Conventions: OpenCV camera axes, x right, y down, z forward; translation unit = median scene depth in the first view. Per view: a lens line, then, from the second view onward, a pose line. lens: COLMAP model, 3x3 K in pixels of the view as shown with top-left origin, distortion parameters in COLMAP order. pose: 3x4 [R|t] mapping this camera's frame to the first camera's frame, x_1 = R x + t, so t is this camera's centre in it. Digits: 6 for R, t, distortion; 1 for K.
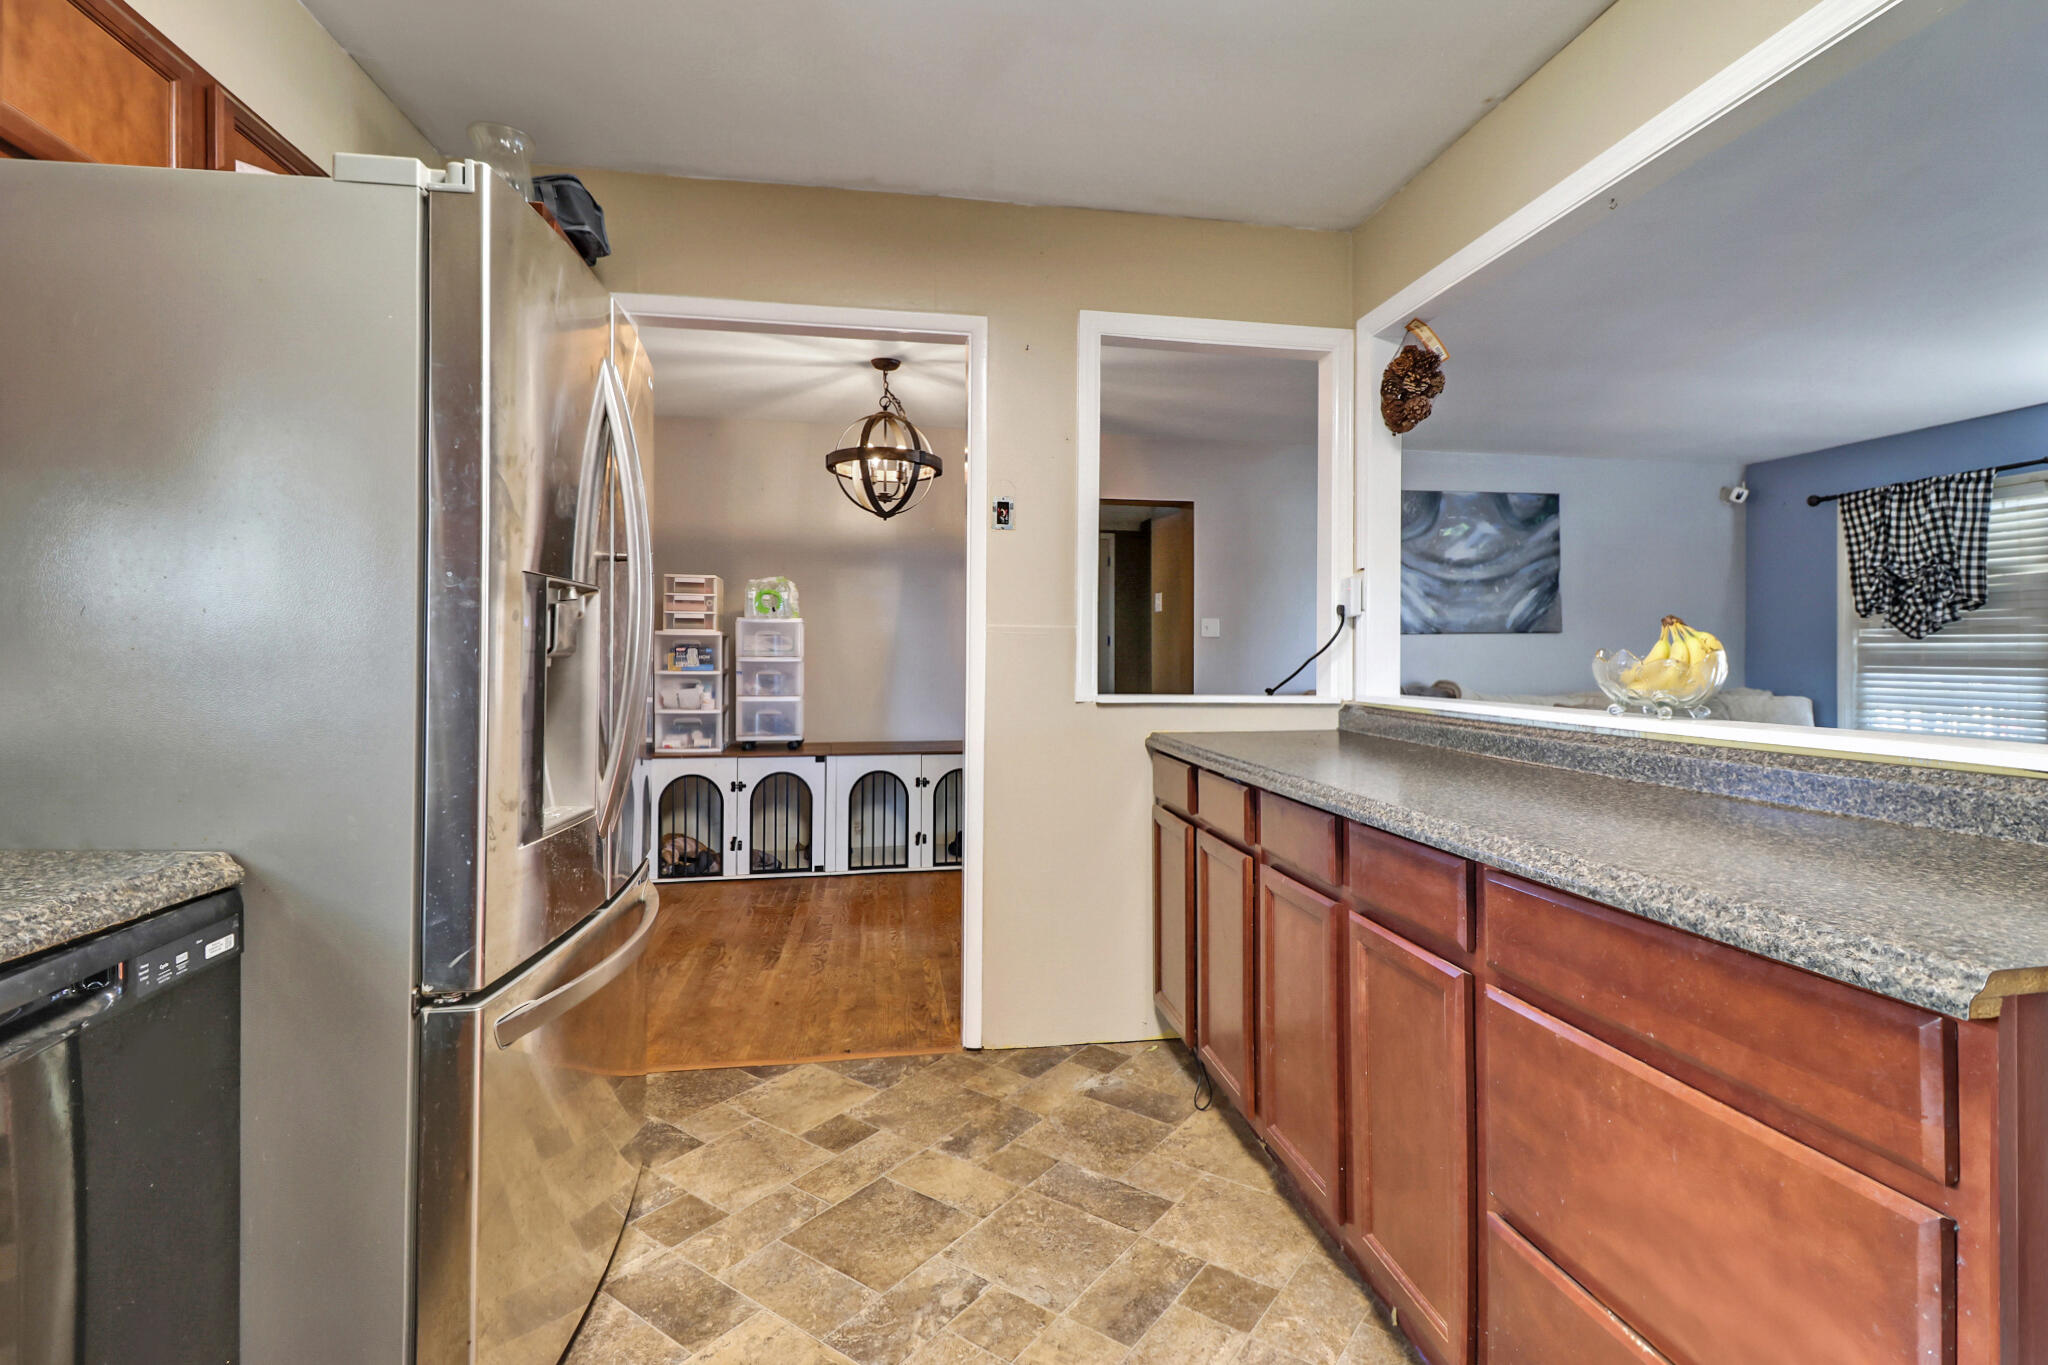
lens RADIAL K [[951.6, 0, 1038.0], [0, 951.6, 652.5], [0, 0, 1]] dist [0.002336, -0.013901]
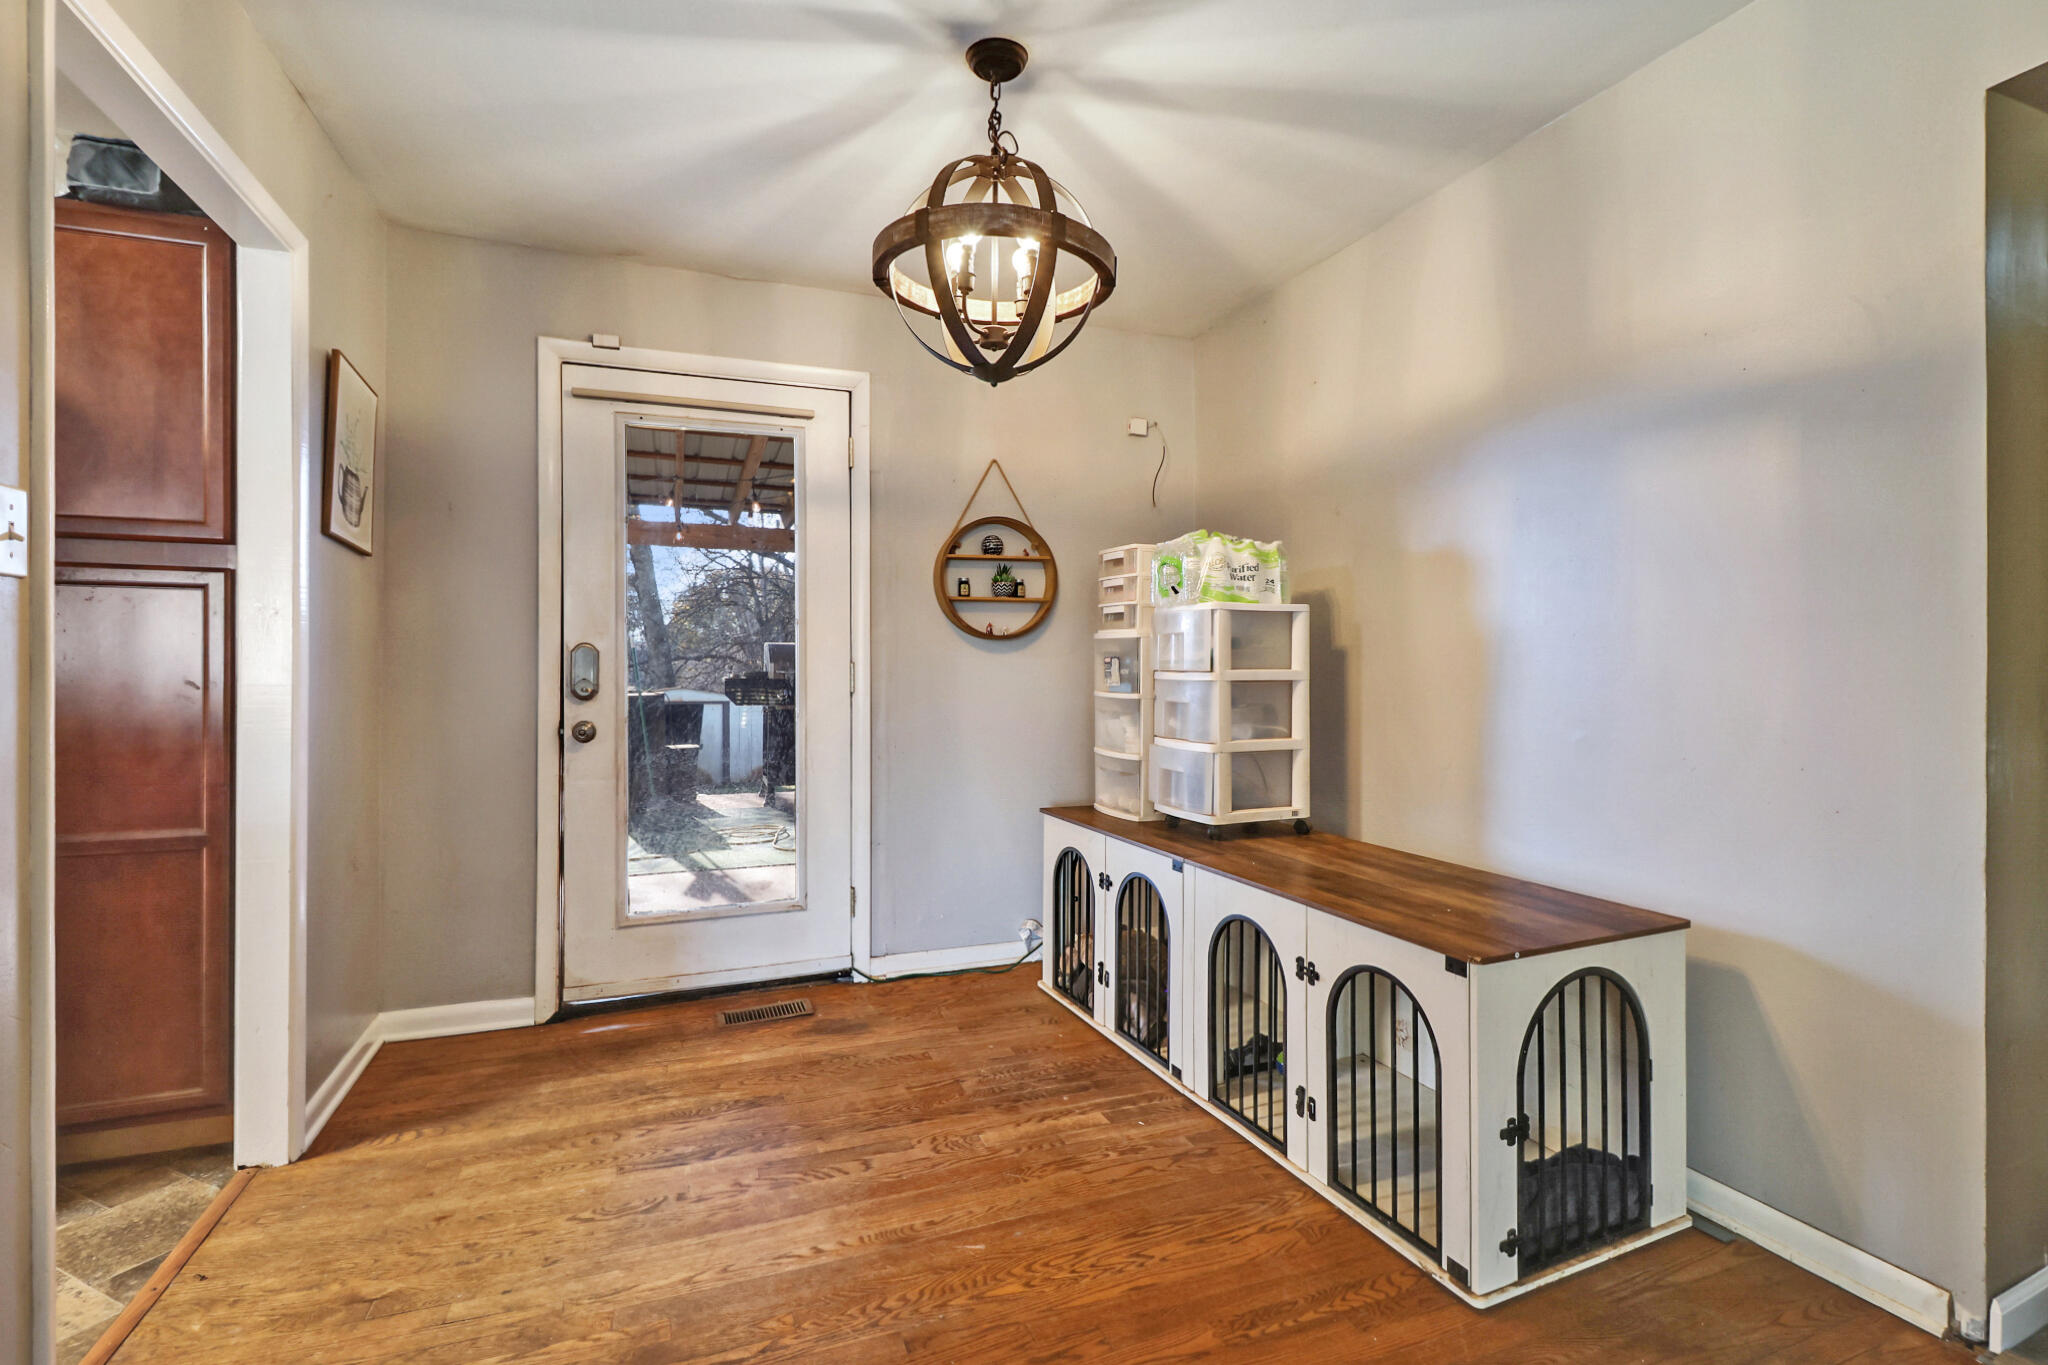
lens RADIAL K [[947.4, 0, 1031.0], [0, 947.4, 660.2], [0, 0, 1]] dist [0.001389, -0.012480]
pose [[0.197746, -0.005930, -0.980235, 0.241581], [0.001043, 0.999982, -0.005839, 0.000693], [0.980253, 0.000133, 0.197748, 0.723358]]
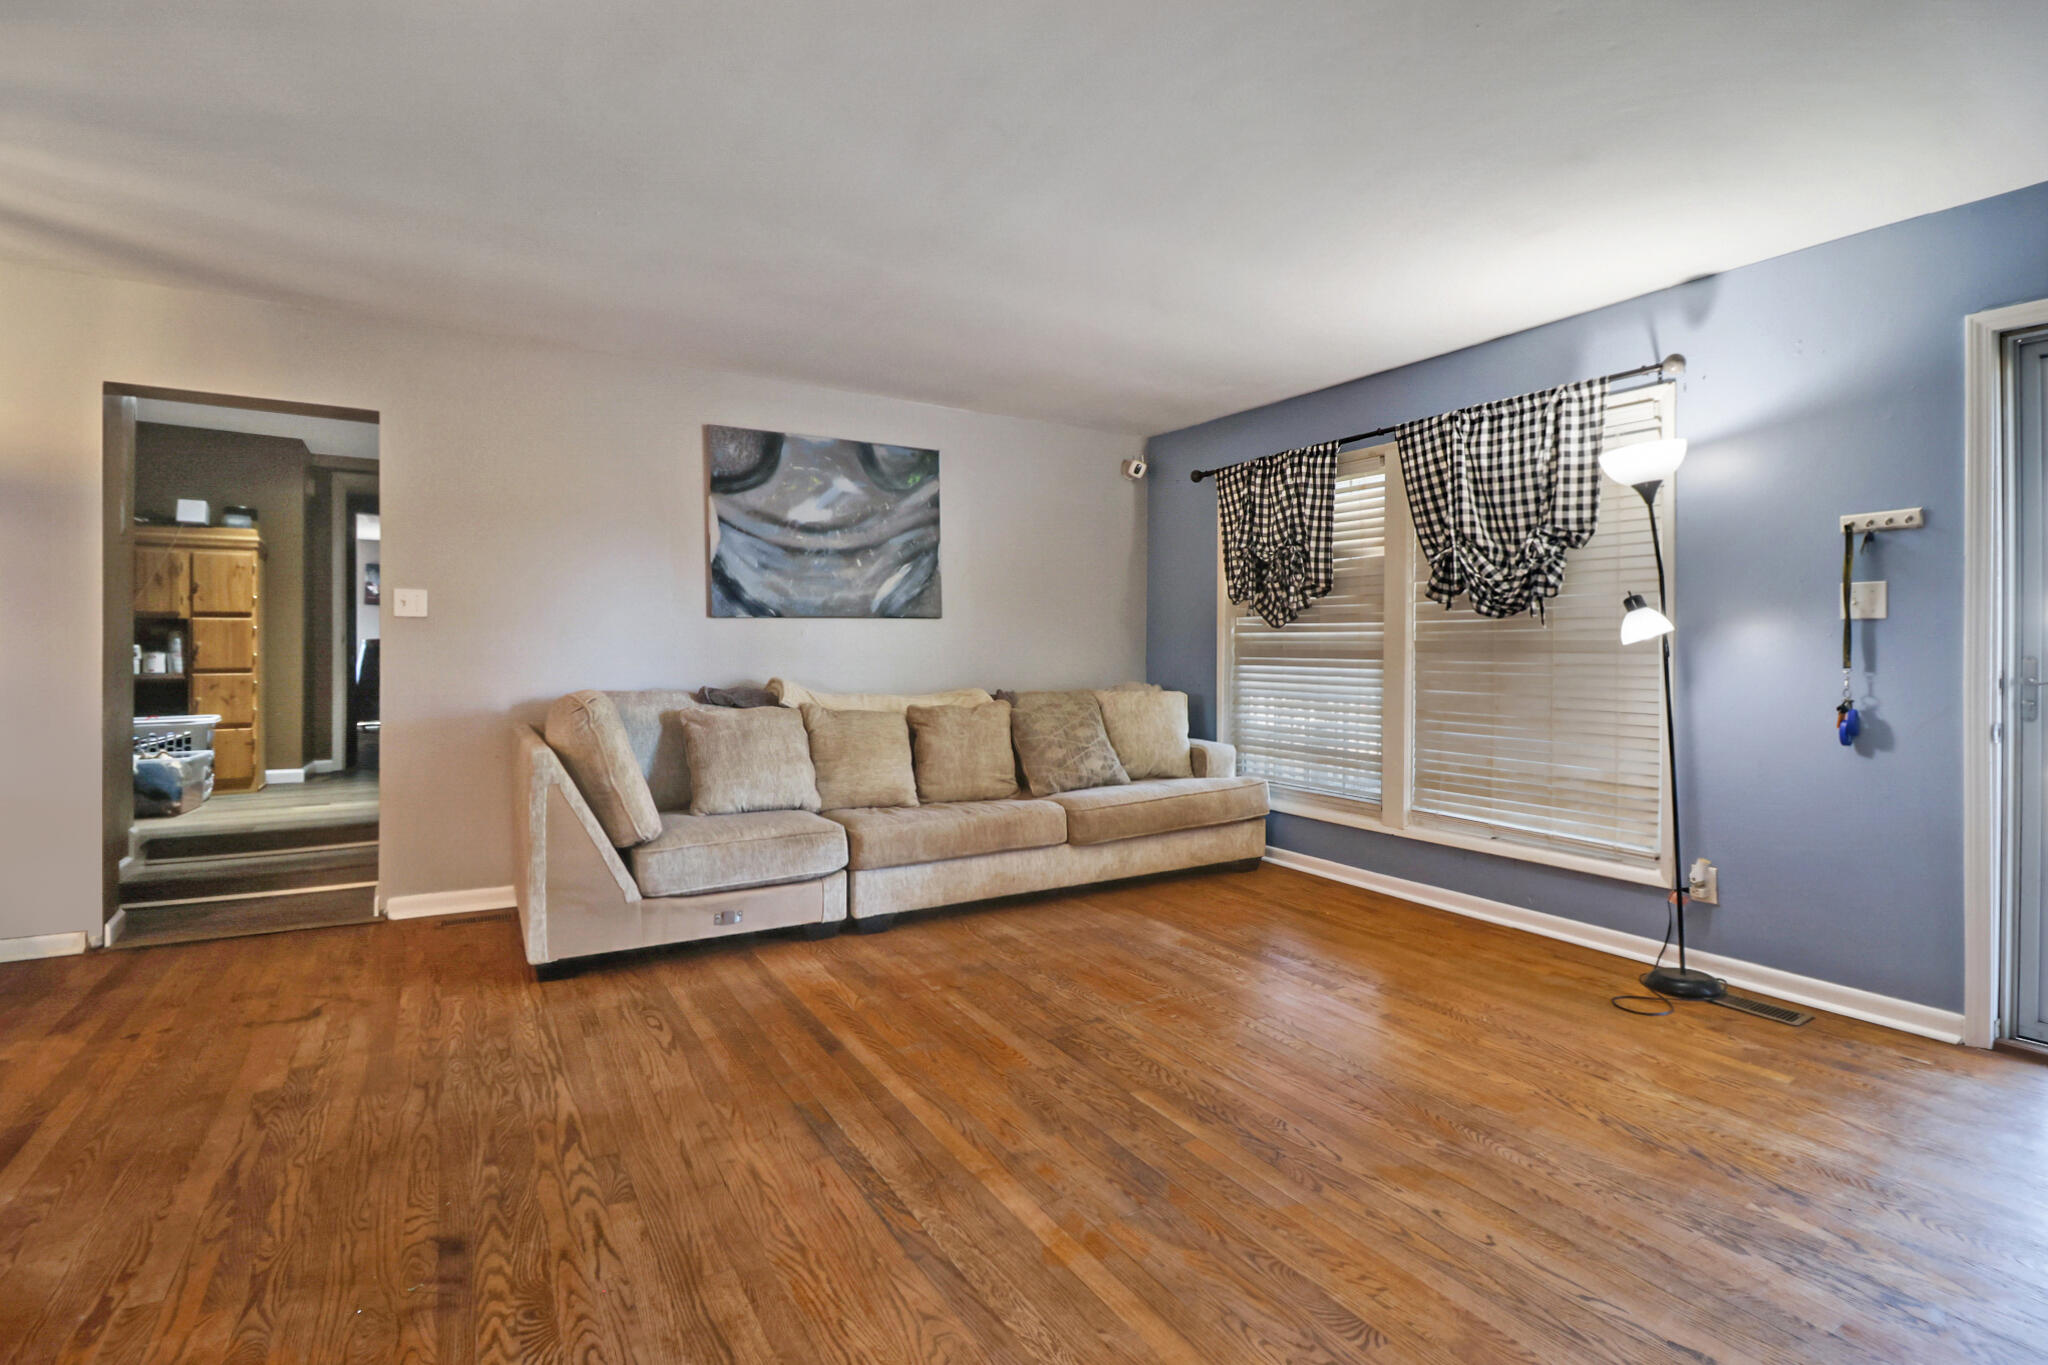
lens RADIAL K [[951.6, 0, 1038.0], [0, 951.6, 652.5], [0, 0, 1]] dist [0.002336, -0.013901]
pose [[0.924612, -0.000445, 0.380909, 0.365072], [-0.002420, 0.999972, 0.007044, 0.003551], [-0.380902, -0.007435, 0.924586, 0.233653]]
